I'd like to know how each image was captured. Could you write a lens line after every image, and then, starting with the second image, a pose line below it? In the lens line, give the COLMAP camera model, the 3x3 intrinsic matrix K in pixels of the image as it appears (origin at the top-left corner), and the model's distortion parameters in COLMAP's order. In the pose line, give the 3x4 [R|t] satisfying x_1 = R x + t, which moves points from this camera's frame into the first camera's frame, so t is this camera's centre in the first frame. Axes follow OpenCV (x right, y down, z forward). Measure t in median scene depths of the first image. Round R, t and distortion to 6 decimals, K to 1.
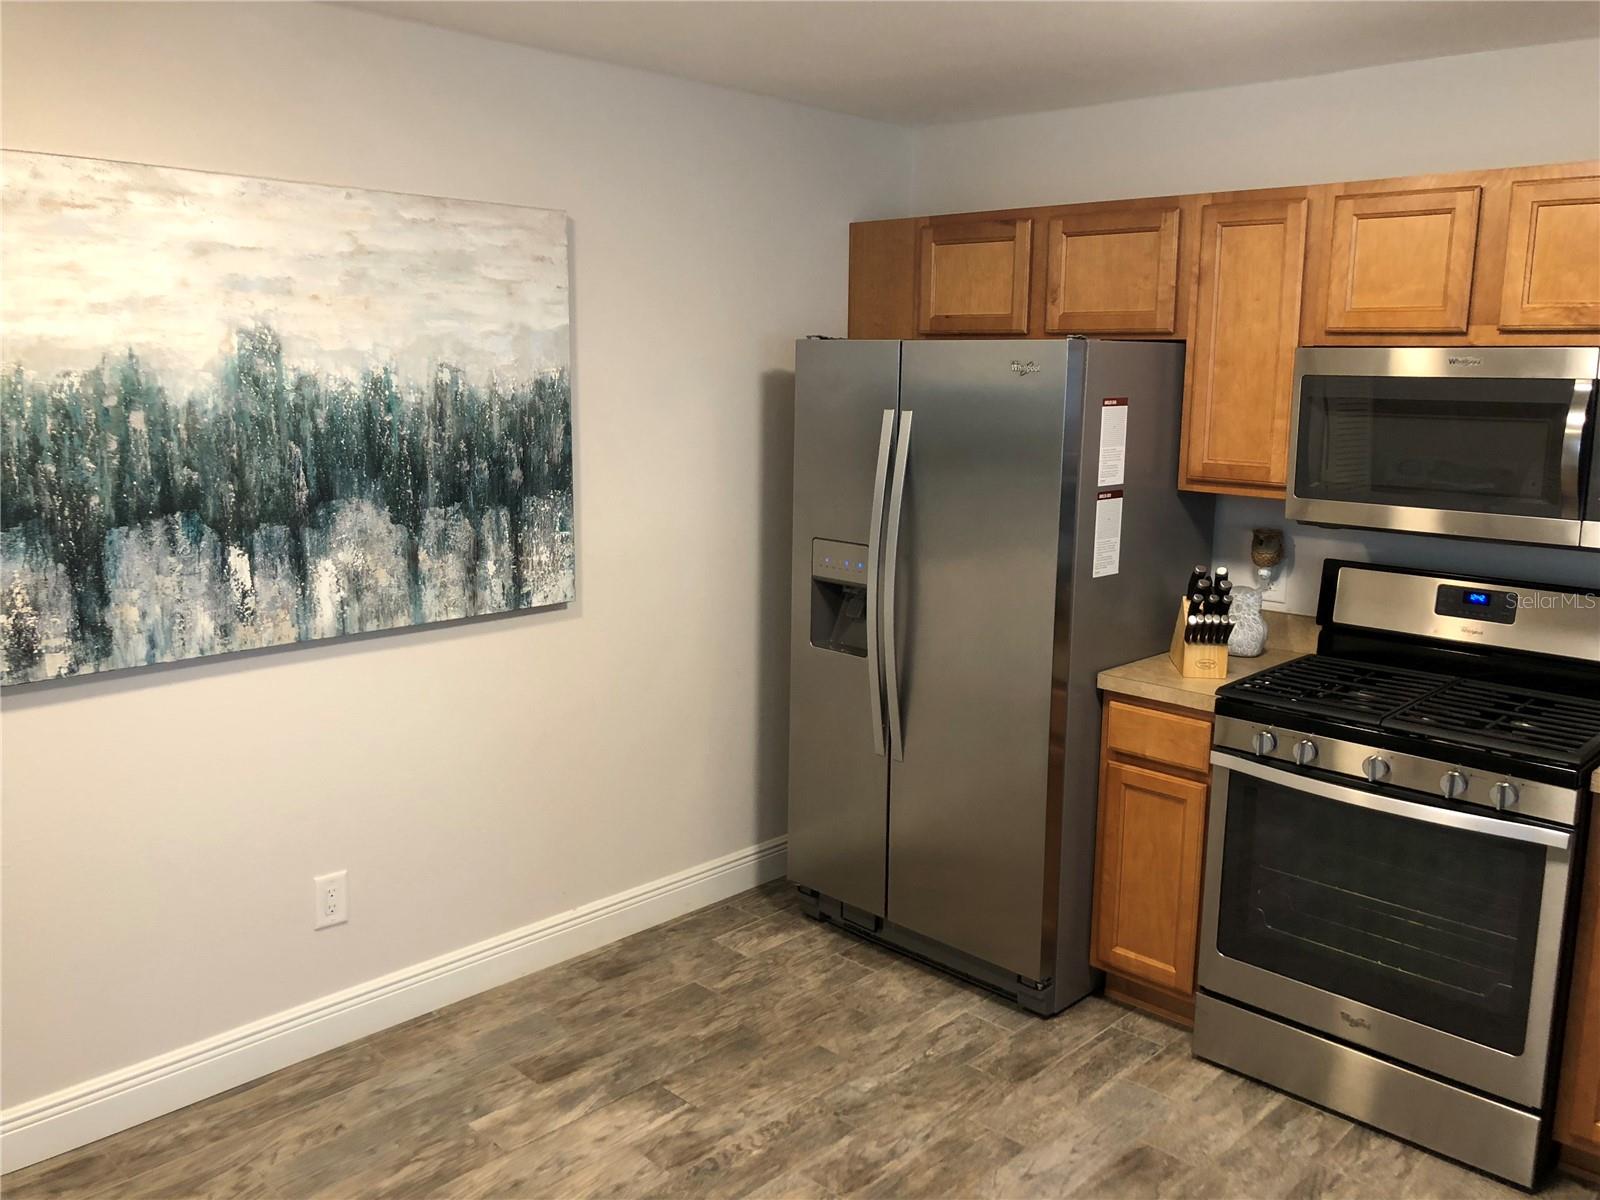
lens RADIAL K [[1316.9, 0, 799.4], [0, 1316.9, 593.3], [0, 0, 1]] dist [0.018183, -0.017106]
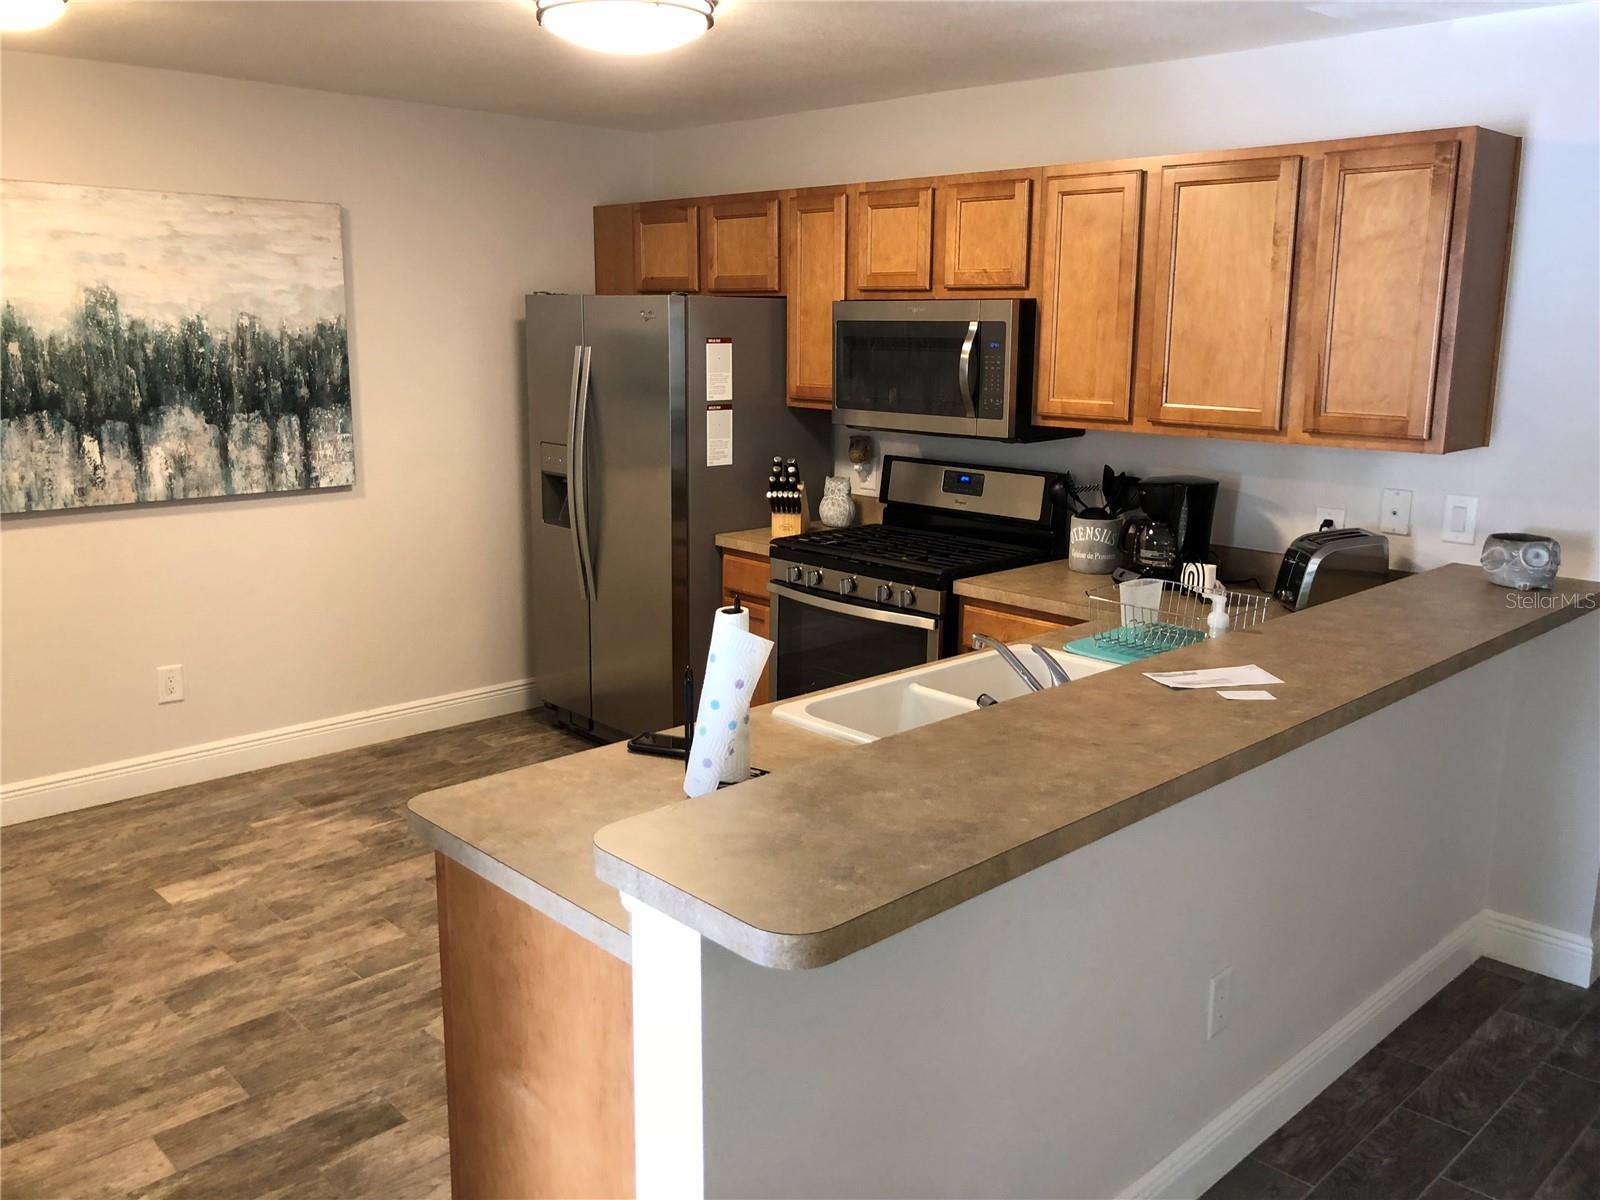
lens RADIAL K [[1316.9, 0, 804.5], [0, 1316.9, 596.3], [0, 0, 1]] dist [0.018183, -0.017106]
pose [[0.999401, 0.005827, -0.034116, 0.378397], [-0.004714, 0.999457, 0.032598, 0.081887], [0.034288, -0.032418, 0.998886, -0.410579]]
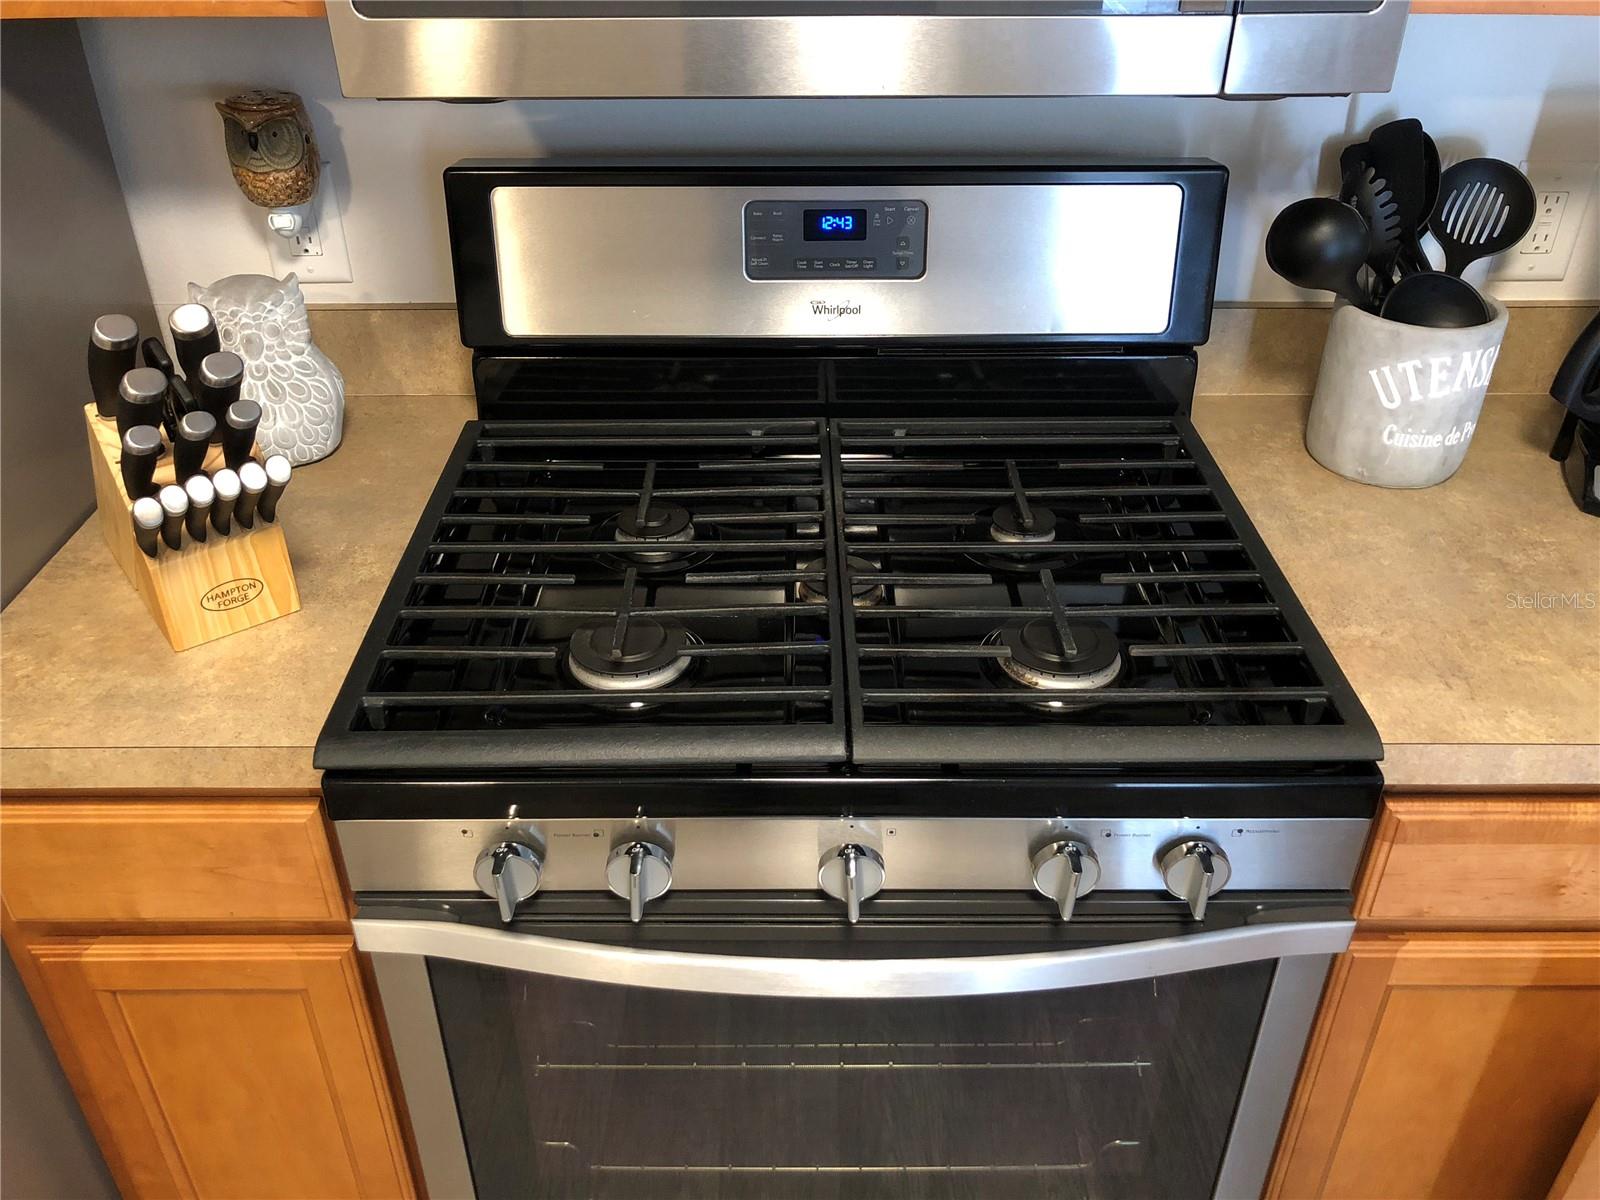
lens RADIAL K [[1316.9, 0, 785.9], [0, 1316.9, 591.1], [0, 0, 1]] dist [0.018183, -0.017106]
pose [[0.723263, -0.385415, 0.573014, 0.222381], [0.134150, 0.892375, 0.430895, -0.069900], [-0.677417, -0.234781, 0.697126, 0.685617]]
